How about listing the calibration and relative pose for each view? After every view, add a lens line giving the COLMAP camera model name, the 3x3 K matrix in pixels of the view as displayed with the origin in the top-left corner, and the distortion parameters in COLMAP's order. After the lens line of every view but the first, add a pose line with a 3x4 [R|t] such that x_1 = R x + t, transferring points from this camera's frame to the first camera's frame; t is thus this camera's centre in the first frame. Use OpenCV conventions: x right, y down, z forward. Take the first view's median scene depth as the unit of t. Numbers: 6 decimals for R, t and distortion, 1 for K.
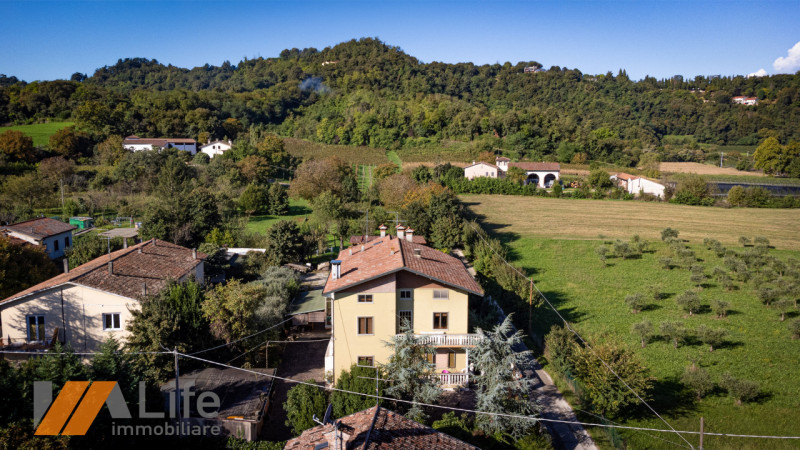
lens RADIAL K [[608.3, 0, 400.1], [0, 608.3, 221.1], [0, 0, 1]] dist [0.031795, 0.055505]
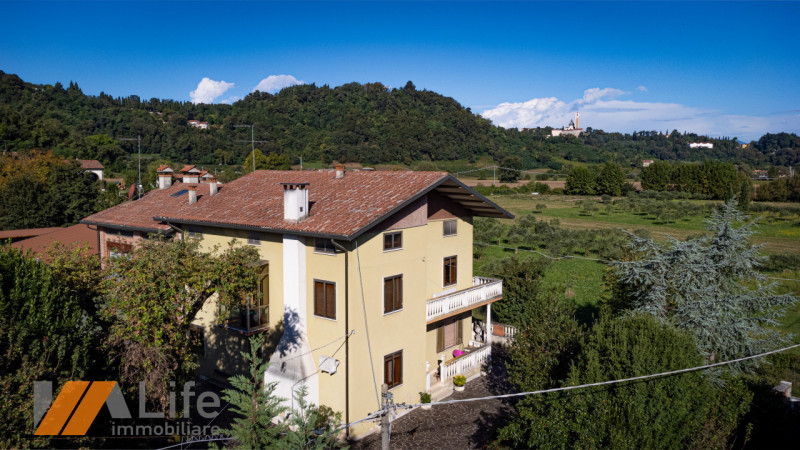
lens RADIAL K [[597.8, 0, 402.7], [0, 597.8, 218.4], [0, 0, 1]] dist [0.025756, 0.060549]
pose [[0.640231, -0.065926, 0.765348, -0.070846], [0.103244, 0.994656, -0.000687, 0.017543], [-0.761213, 0.079457, 0.643616, 0.106419]]
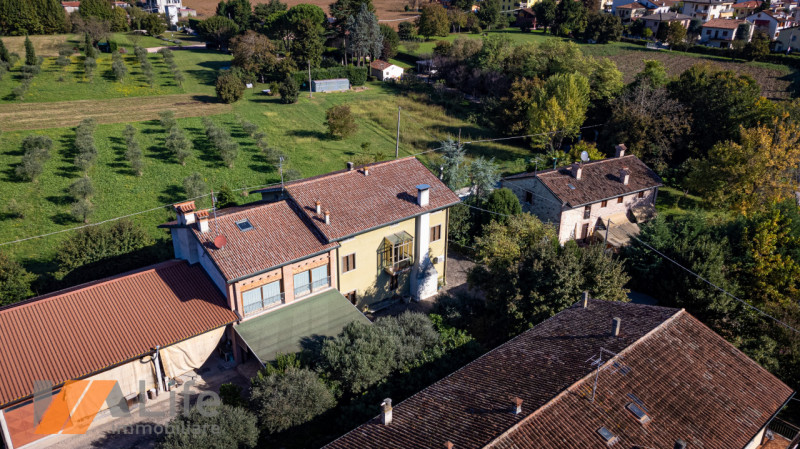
lens RADIAL K [[608.3, 0, 400.1], [0, 608.3, 220.6], [0, 0, 1]] dist [0.031795, 0.055505]
pose [[-0.601204, -0.325593, 0.729755, -0.134884], [0.096928, 0.876770, 0.471040, -0.057467], [-0.793195, 0.353925, -0.495559, 0.257155]]
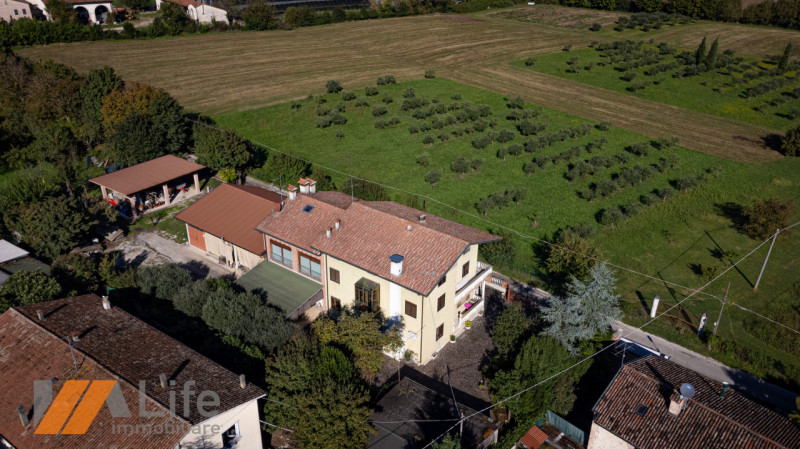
lens RADIAL K [[620.4, 0, 407.4], [0, 620.4, 223.0], [0, 0, 1]] dist [0.037952, 0.056901]
pose [[0.615882, -0.354899, 0.703375, -0.135274], [0.088301, 0.918261, 0.386005, -0.065011], [-0.782875, -0.175624, 0.596878, 0.064341]]
